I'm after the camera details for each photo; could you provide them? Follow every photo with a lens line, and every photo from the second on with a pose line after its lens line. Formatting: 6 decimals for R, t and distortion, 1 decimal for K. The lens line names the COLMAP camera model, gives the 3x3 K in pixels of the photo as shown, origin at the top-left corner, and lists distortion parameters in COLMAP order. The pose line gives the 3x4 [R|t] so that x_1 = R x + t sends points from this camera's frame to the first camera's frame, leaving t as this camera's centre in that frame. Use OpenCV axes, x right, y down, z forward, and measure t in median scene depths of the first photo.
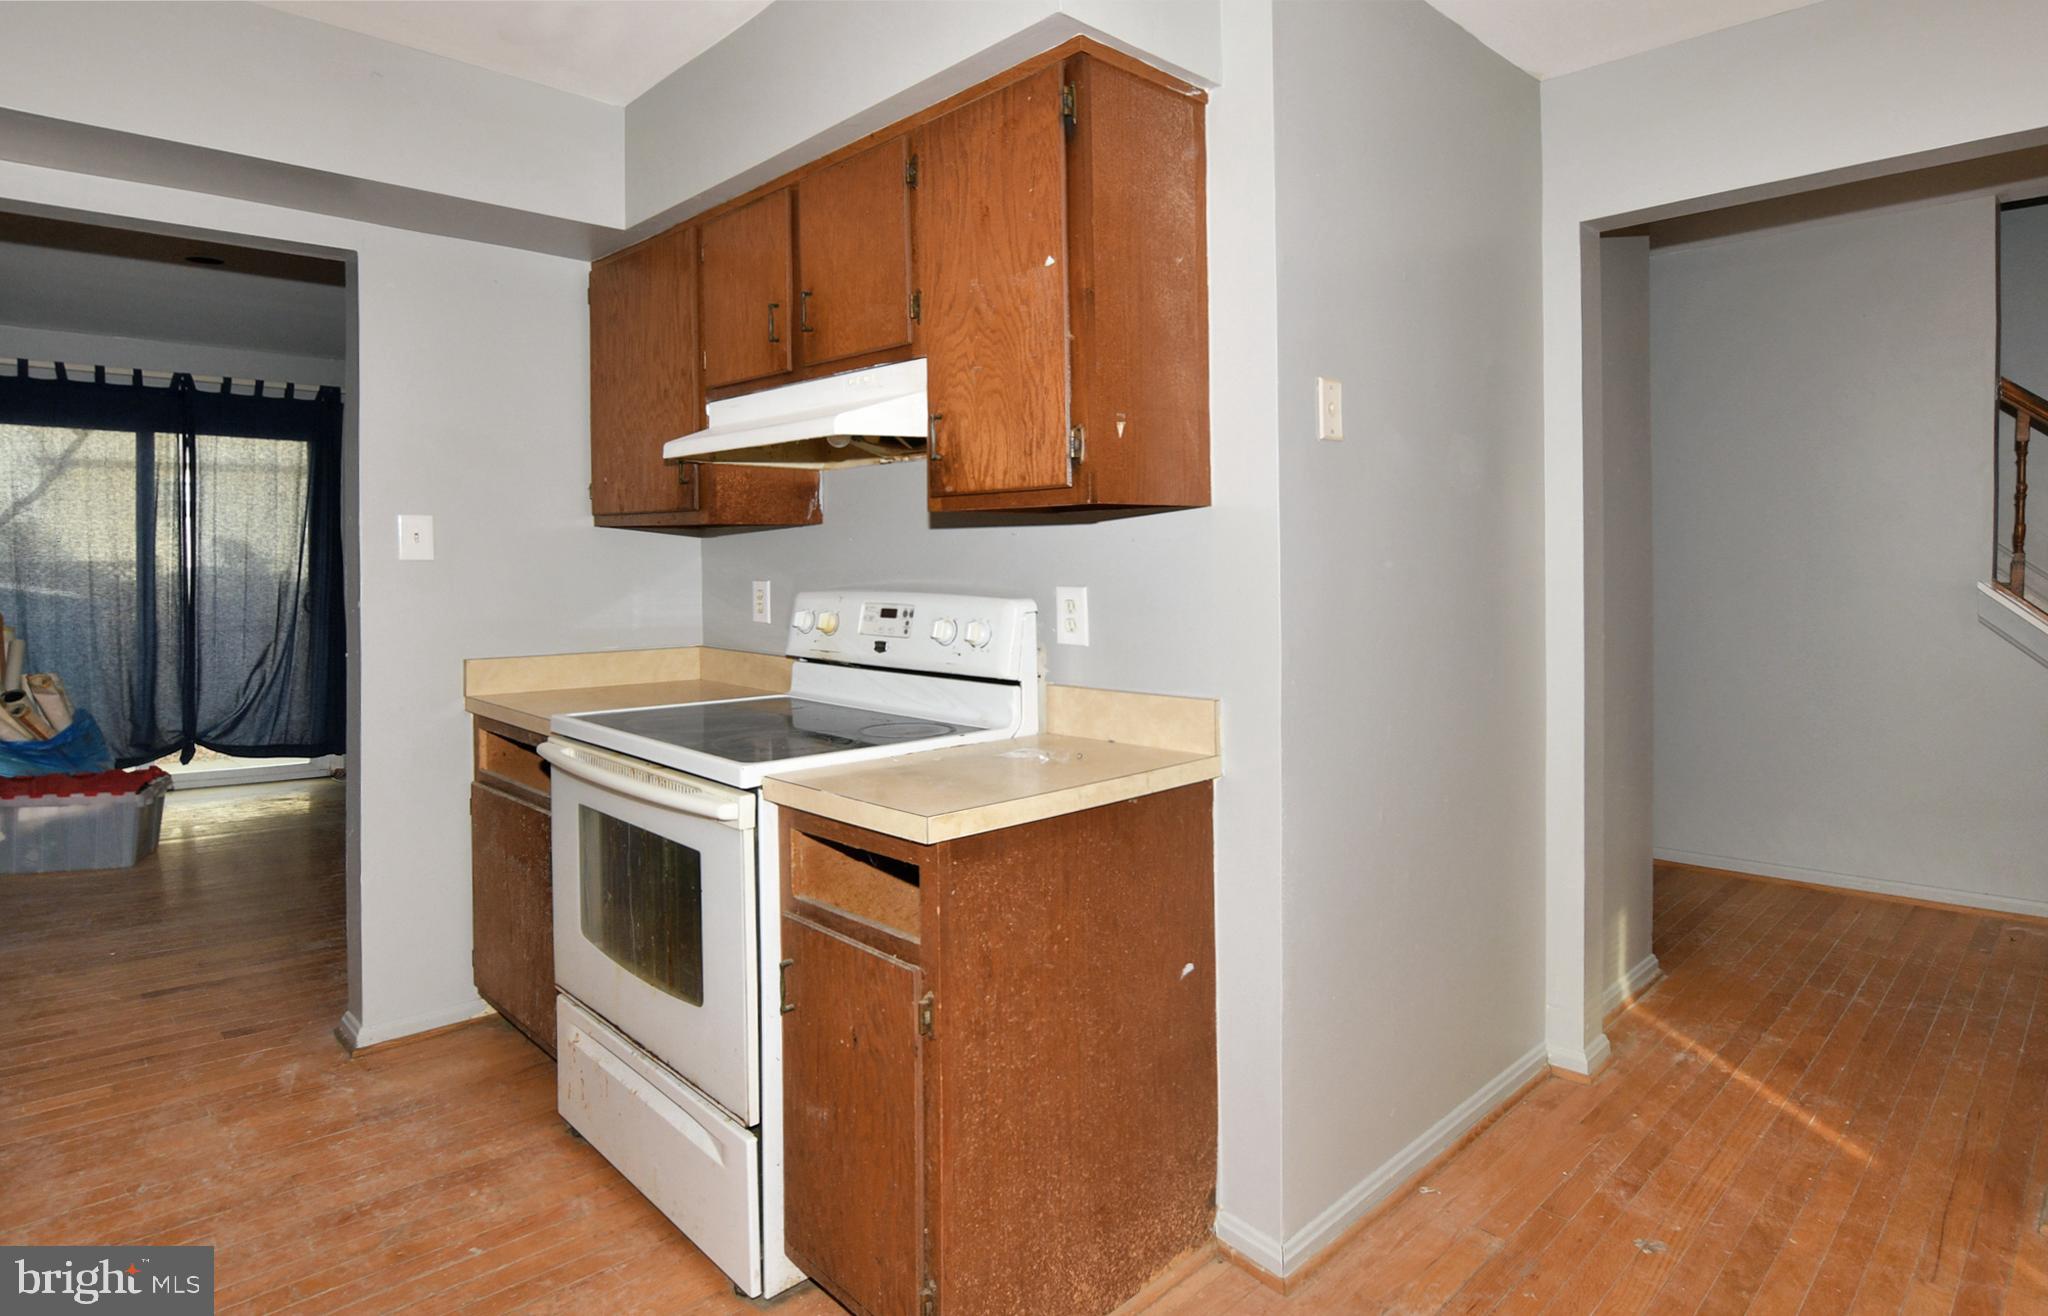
lens RADIAL K [[1033.9, 0, 1023.4], [0, 1033.9, 538.4], [0, 0, 1]] dist [-0.000322, -0.008410]
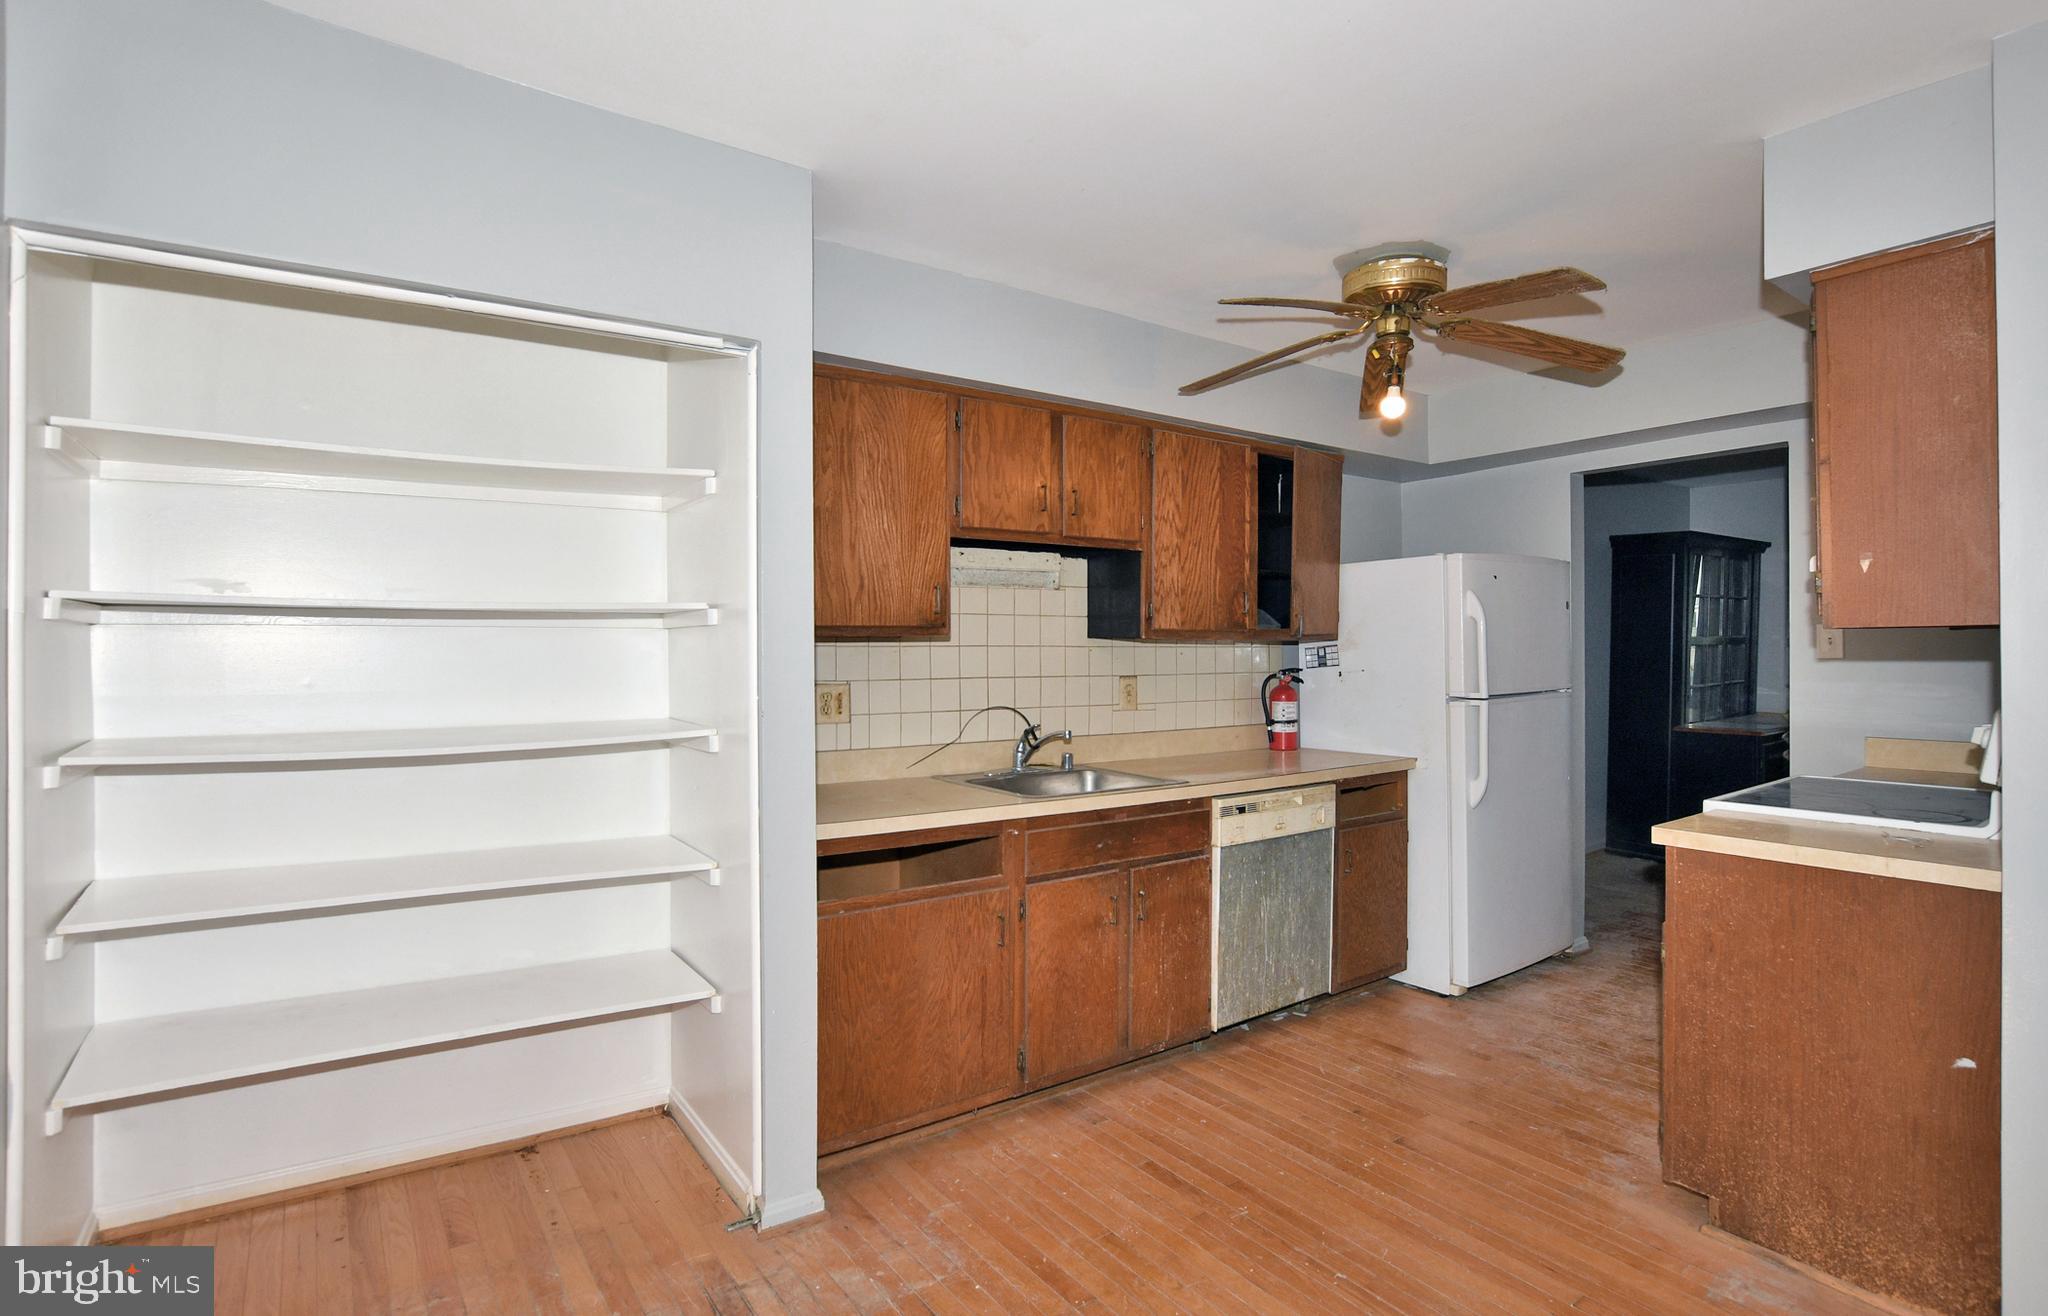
lens RADIAL K [[1026.3, 0, 1024.0], [0, 1026.3, 734.7], [0, 0, 1]] dist [0.001955, 0.009735]
pose [[-0.170471, 0.086874, -0.981526, 1.336321], [0.020247, 0.996204, 0.084657, -0.027133], [0.985155, -0.005441, -0.171583, 0.236349]]
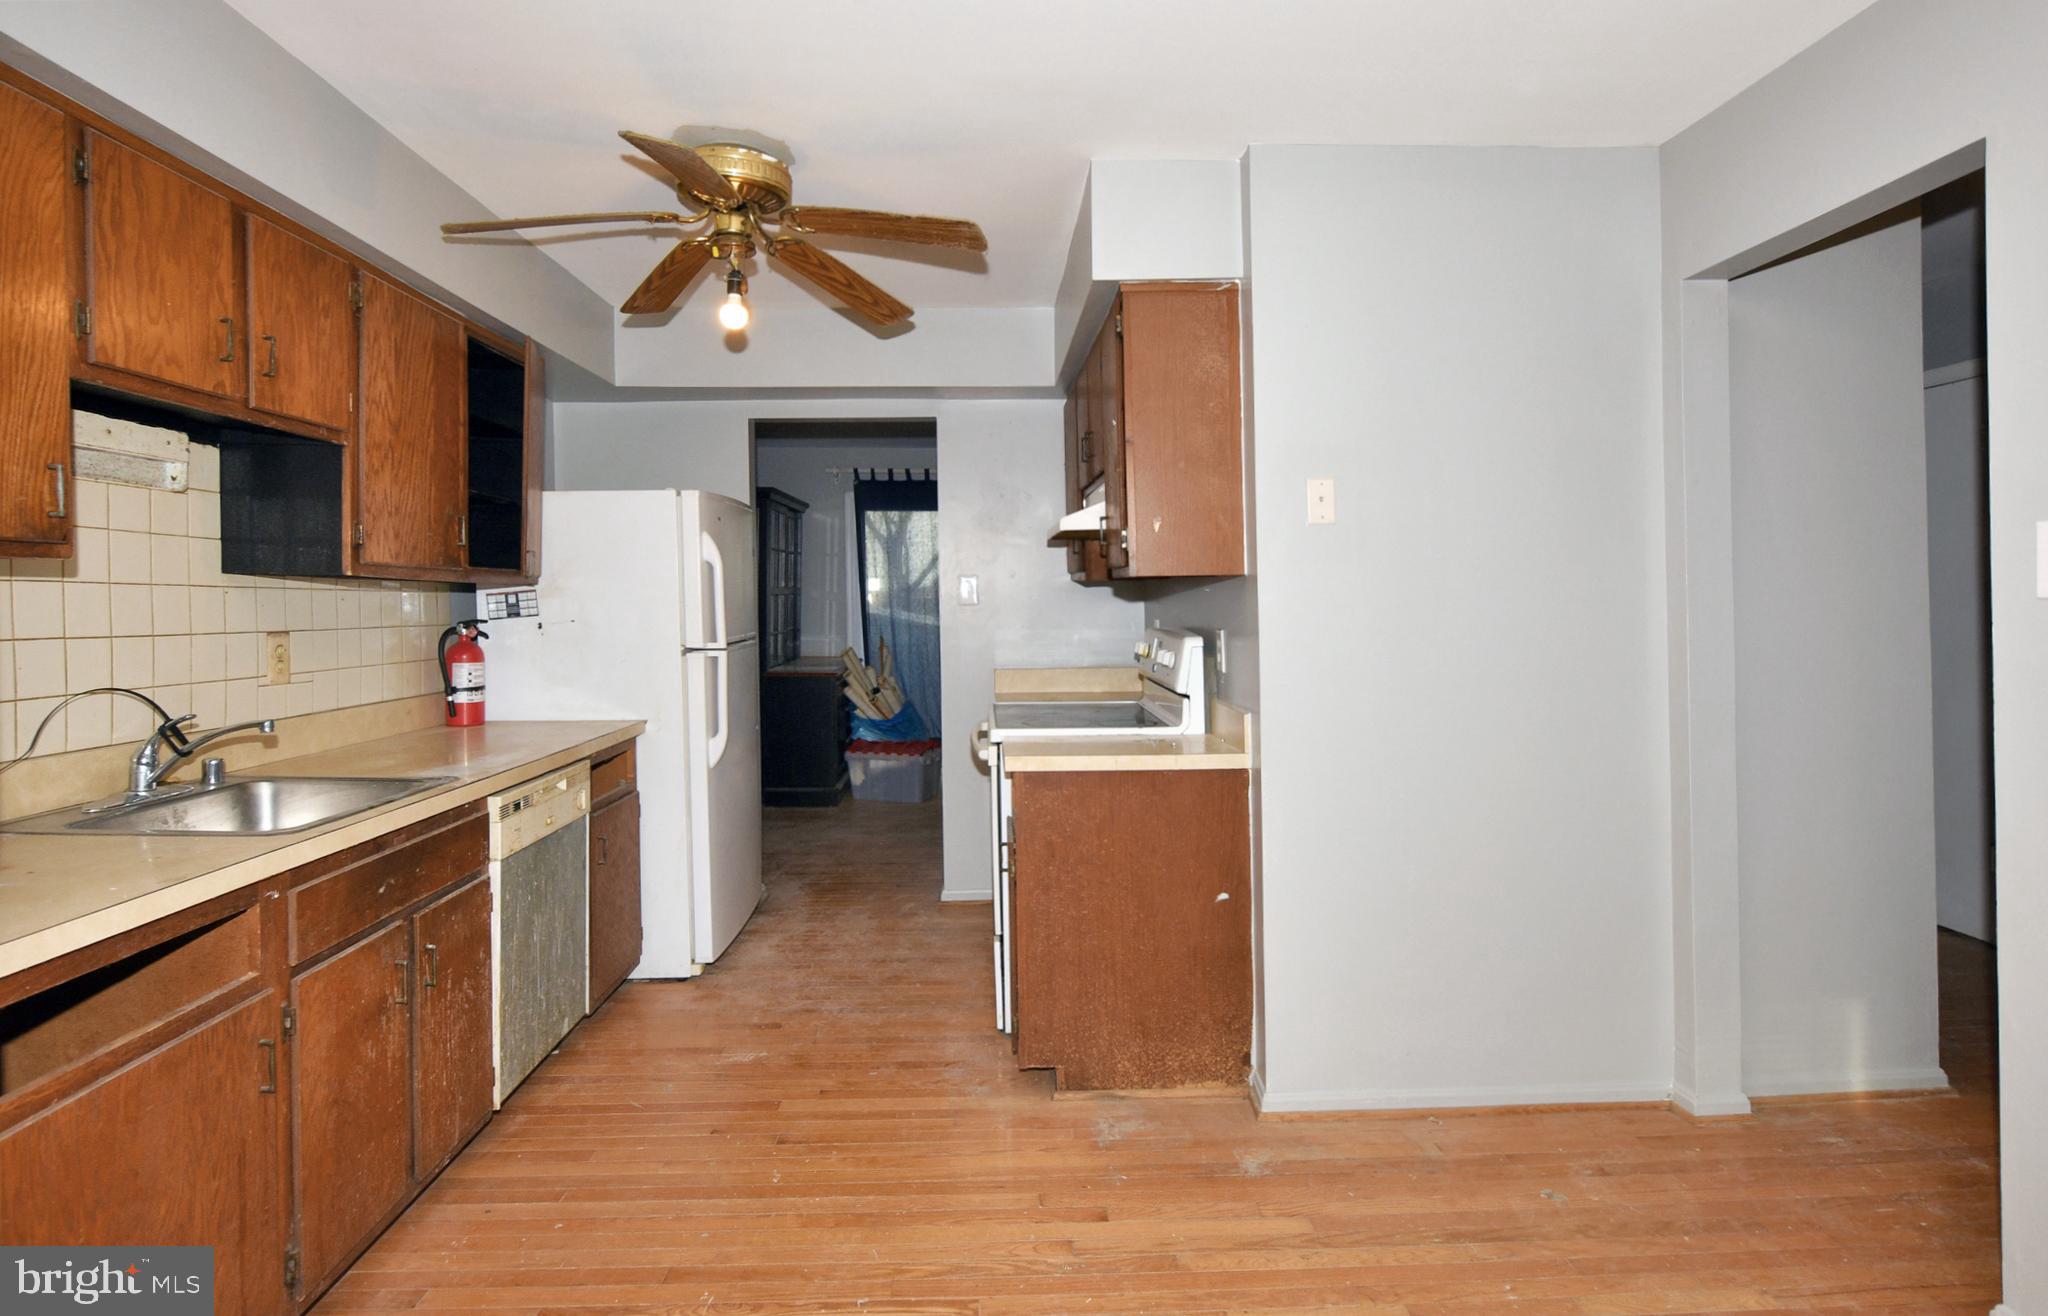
lens RADIAL K [[1102.3, 0, 1021.4], [0, 1102.3, 695.5], [0, 0, 1]] dist [-0.004863, -0.000463]
pose [[0.740749, 0.063025, -0.668819, 0.972784], [0.006105, 0.994917, 0.100515, -0.023909], [0.671755, -0.078539, 0.736599, -0.315089]]
